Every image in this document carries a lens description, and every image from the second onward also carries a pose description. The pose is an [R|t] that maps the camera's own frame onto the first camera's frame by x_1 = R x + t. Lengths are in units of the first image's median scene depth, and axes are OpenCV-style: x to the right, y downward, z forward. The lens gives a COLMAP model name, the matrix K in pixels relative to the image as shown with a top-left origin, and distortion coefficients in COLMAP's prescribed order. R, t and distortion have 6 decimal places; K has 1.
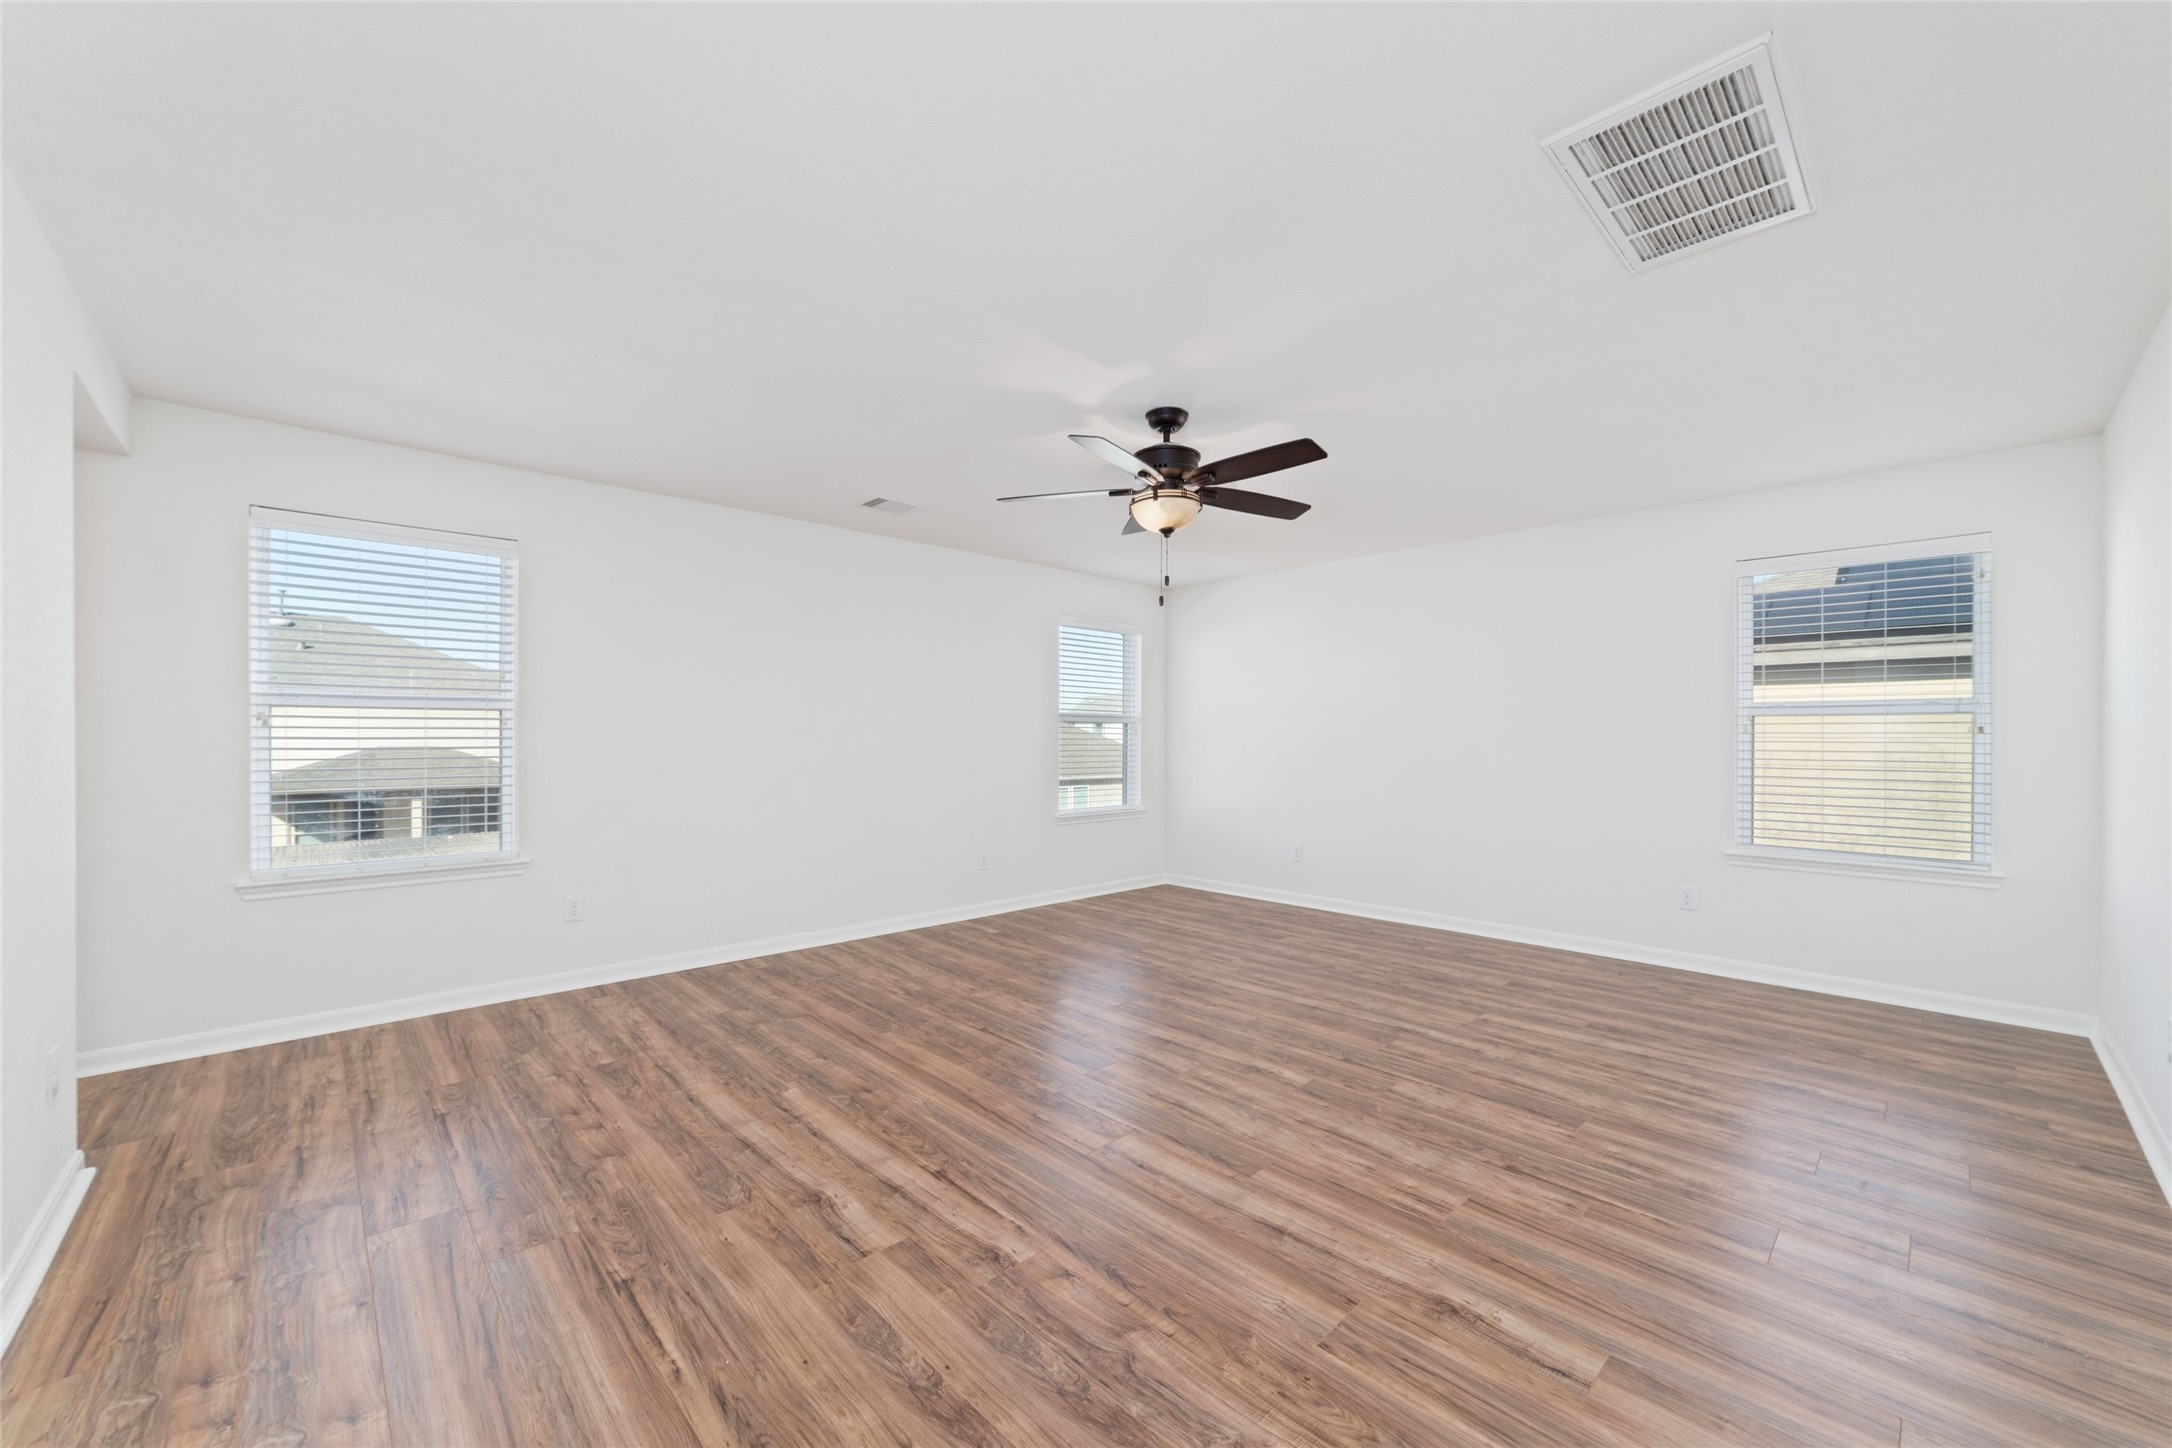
lens RADIAL K [[838.2, 0, 1084.3], [0, 838.2, 737.1], [0, 0, 1]] dist [-0.018780, 0.006325]
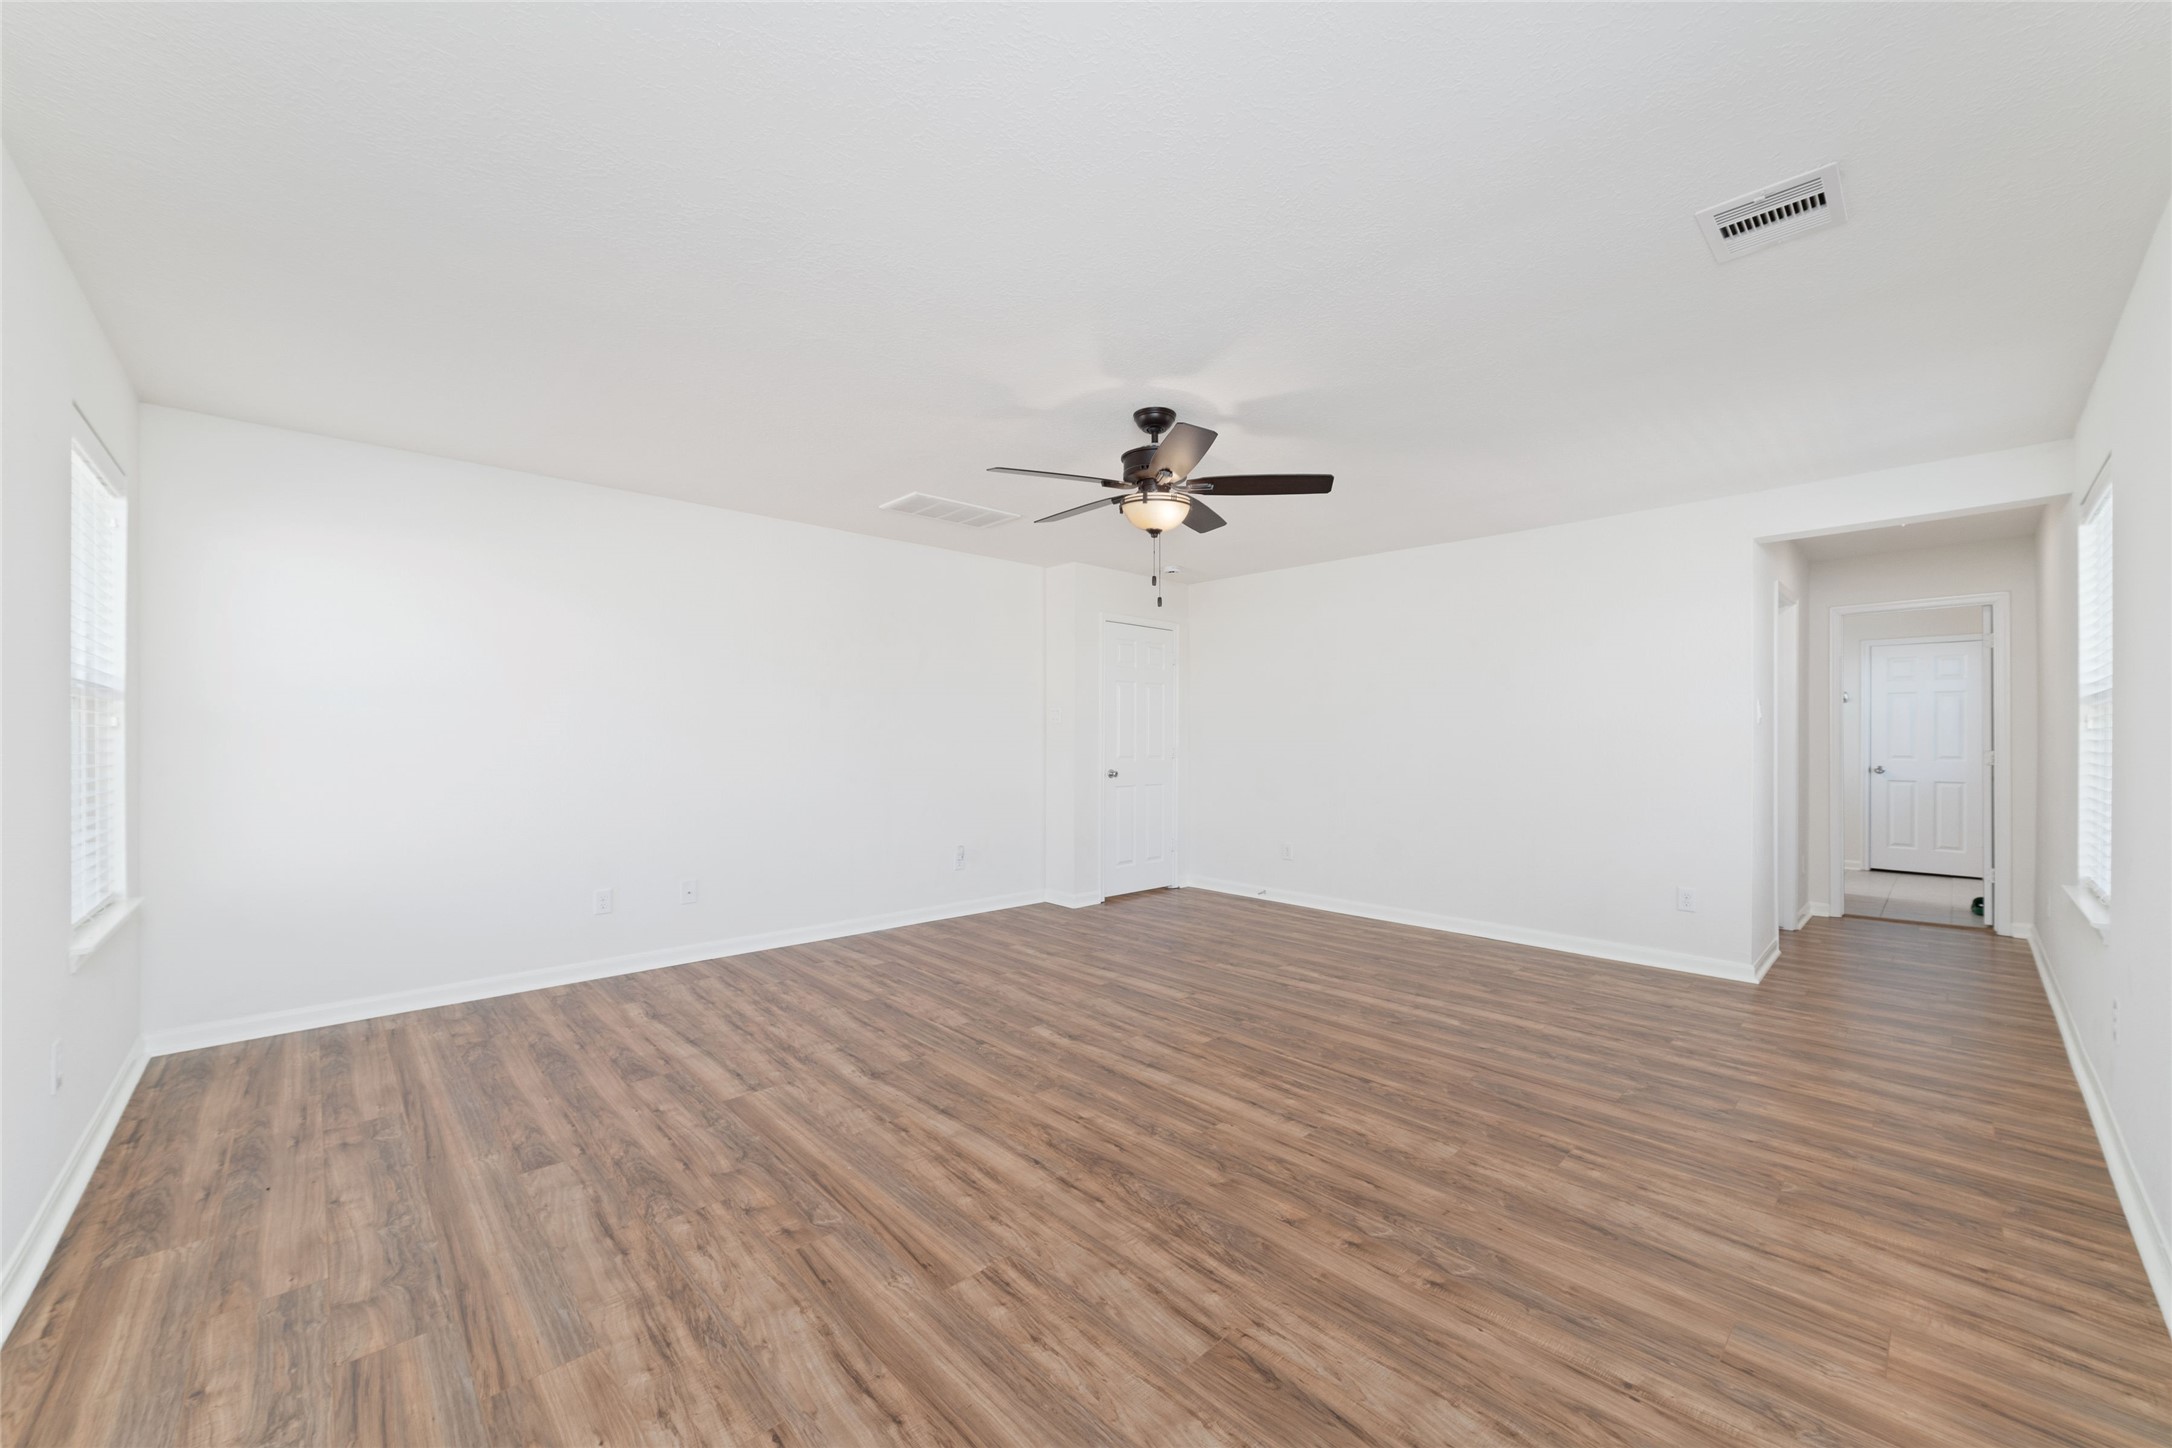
lens RADIAL K [[838.2, 0, 1084.3], [0, 838.2, 737.1], [0, 0, 1]] dist [-0.018780, 0.006325]
pose [[-0.999986, -0.004303, 0.003144, 0.178355], [-0.004302, 0.999991, 0.000168, 0.001283], [-0.003145, 0.000154, -0.999995, 2.001313]]
